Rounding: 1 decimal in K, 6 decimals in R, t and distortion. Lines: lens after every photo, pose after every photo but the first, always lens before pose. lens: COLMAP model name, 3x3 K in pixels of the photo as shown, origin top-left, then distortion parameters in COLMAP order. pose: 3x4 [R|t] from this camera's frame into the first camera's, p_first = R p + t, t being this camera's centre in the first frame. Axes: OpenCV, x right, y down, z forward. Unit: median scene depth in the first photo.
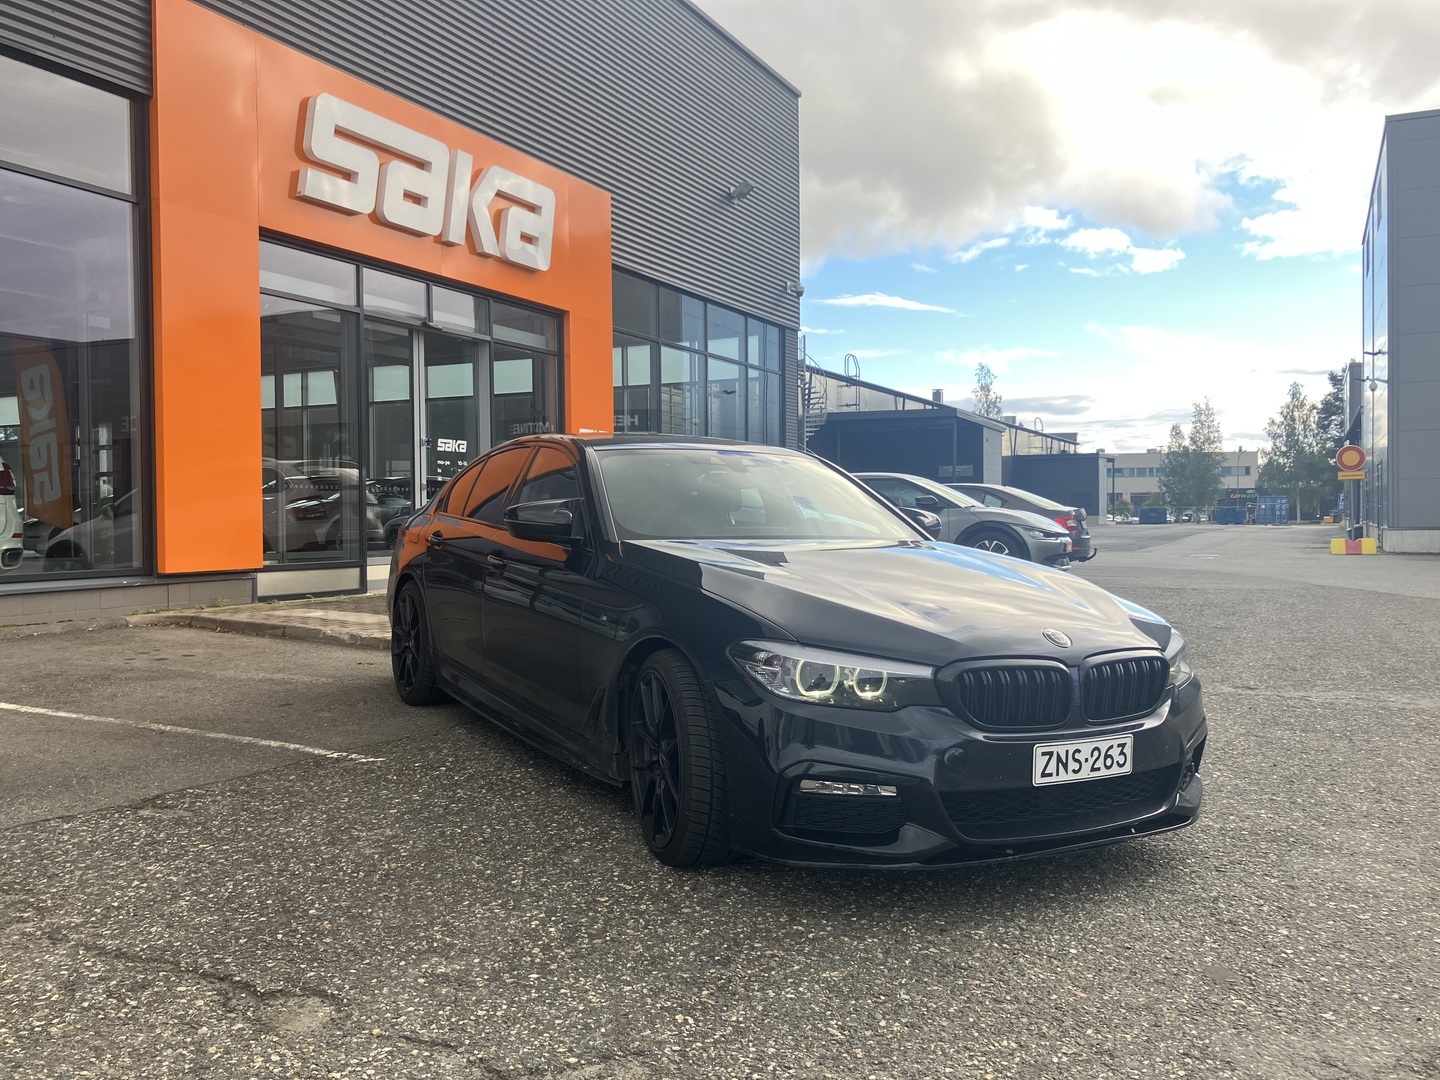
lens RADIAL K [[1197.4, 0, 719.3], [0, 1197.4, 536.0], [0, 0, 1]] dist [-0.005794, -0.019900]
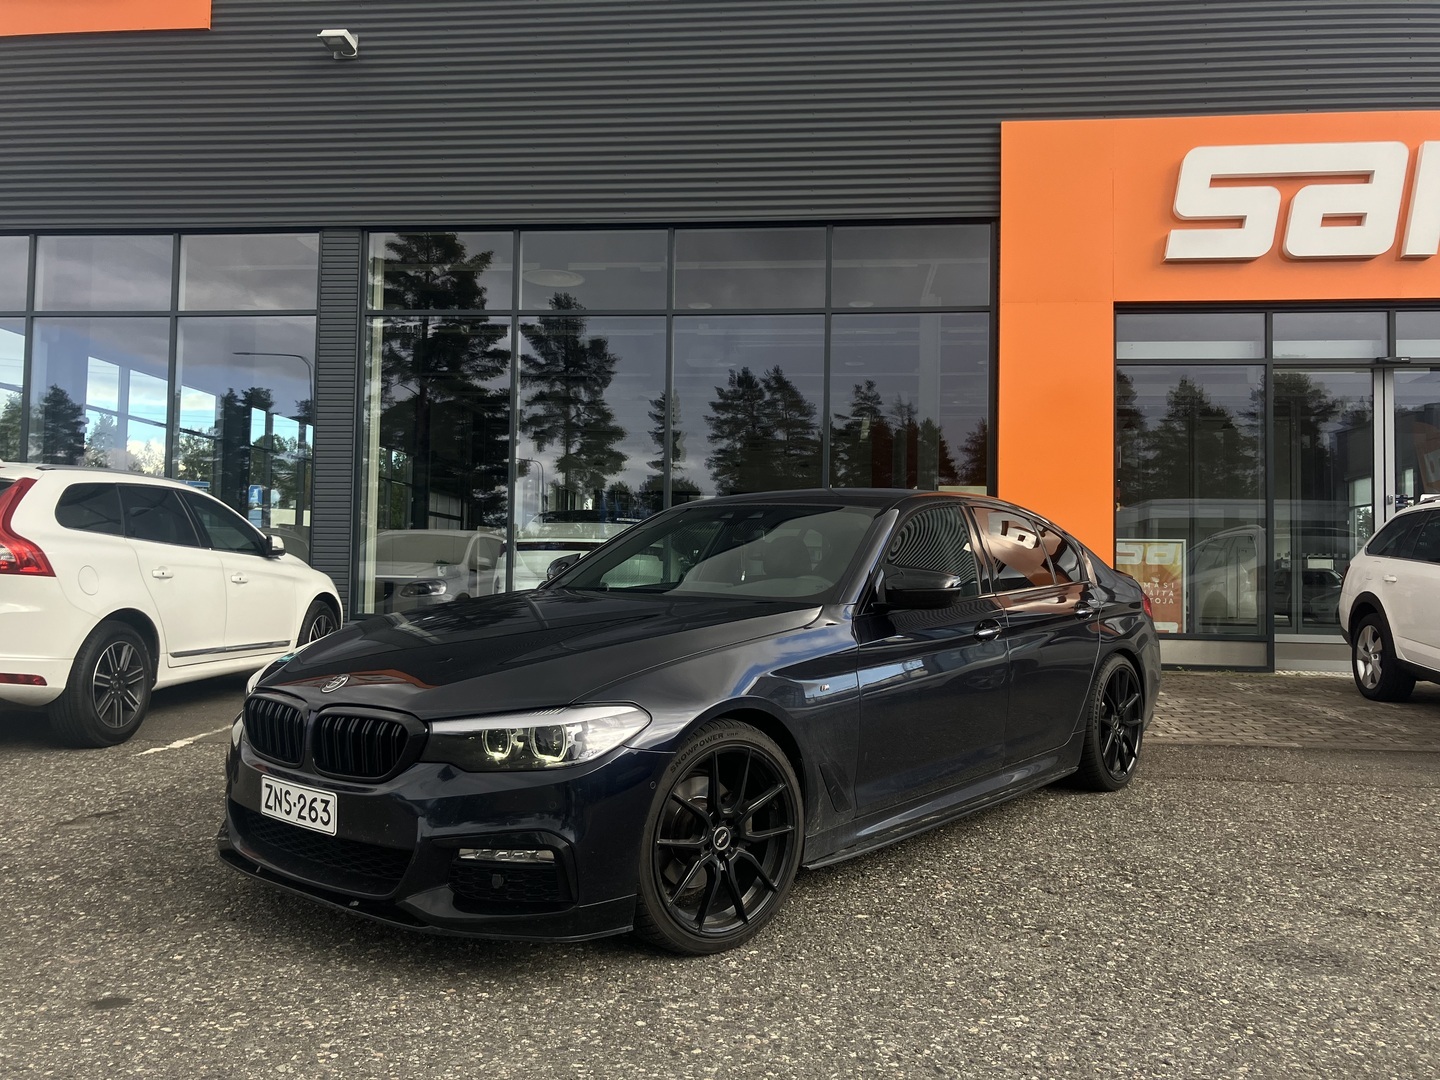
lens RADIAL K [[1197.4, 0, 720.3], [0, 1197.4, 541.2], [0, 0, 1]] dist [-0.005794, -0.019900]
pose [[0.347539, -0.025230, -0.937326, 1.331431], [-0.030769, 0.998793, -0.038293, -0.004532], [0.937161, 0.042149, 0.346343, 0.951364]]
